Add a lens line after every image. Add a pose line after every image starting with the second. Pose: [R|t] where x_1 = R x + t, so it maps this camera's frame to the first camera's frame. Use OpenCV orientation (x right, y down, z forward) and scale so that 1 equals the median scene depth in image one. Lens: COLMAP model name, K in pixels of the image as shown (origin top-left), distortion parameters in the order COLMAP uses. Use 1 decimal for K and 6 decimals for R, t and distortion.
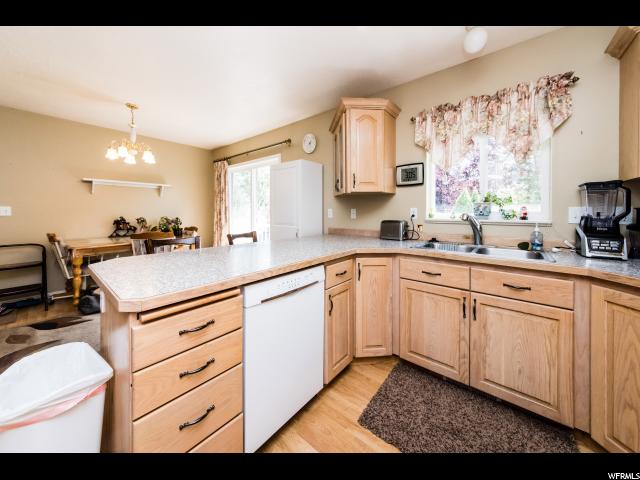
lens RADIAL K [[230.4, 0, 321.1], [0, 230.4, 215.0], [0, 0, 1]] dist [-0.000215, -0.000066]
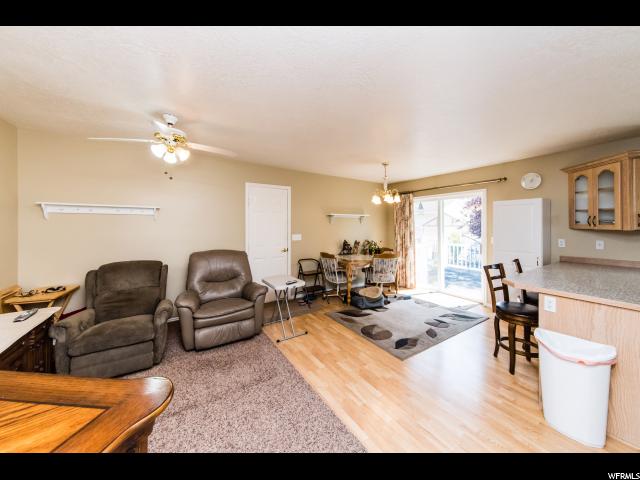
lens RADIAL K [[224.2, 0, 323.8], [0, 224.2, 227.6], [0, 0, 1]] dist [0.000833, 0.000063]
pose [[0.950074, -0.000185, -0.312024, -0.637568], [-0.002067, 0.999974, -0.006887, -0.064282], [0.312017, 0.007188, 0.950049, -0.353961]]
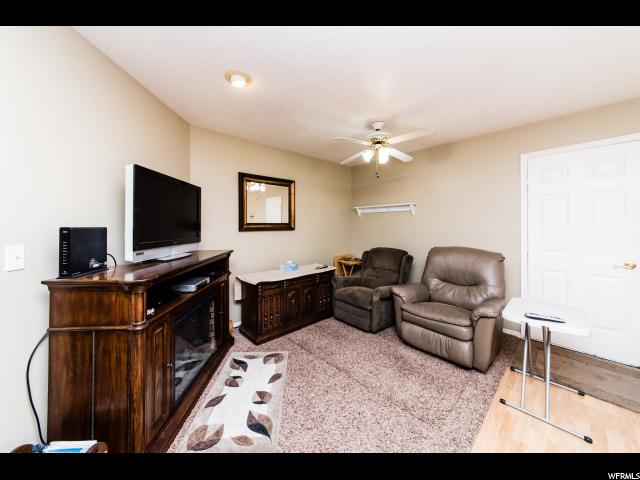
lens RADIAL K [[224.2, 0, 323.8], [0, 224.2, 227.6], [0, 0, 1]] dist [0.000833, 0.000063]
pose [[-0.127146, 0.005015, -0.991871, -0.498020], [-0.012818, 0.999895, 0.006698, -0.043833], [0.991801, 0.013565, -0.127068, 0.040706]]
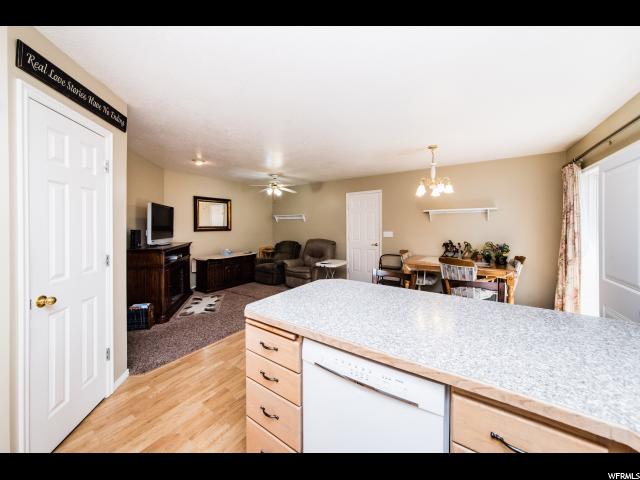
lens RADIAL K [[224.2, 0, 323.8], [0, 224.2, 227.6], [0, 0, 1]] dist [0.000833, 0.000063]
pose [[0.095526, 0.001983, -0.995425, 0.205840], [-0.010951, 0.999940, 0.000941, -0.055208], [0.995367, 0.010811, 0.095542, 0.300409]]
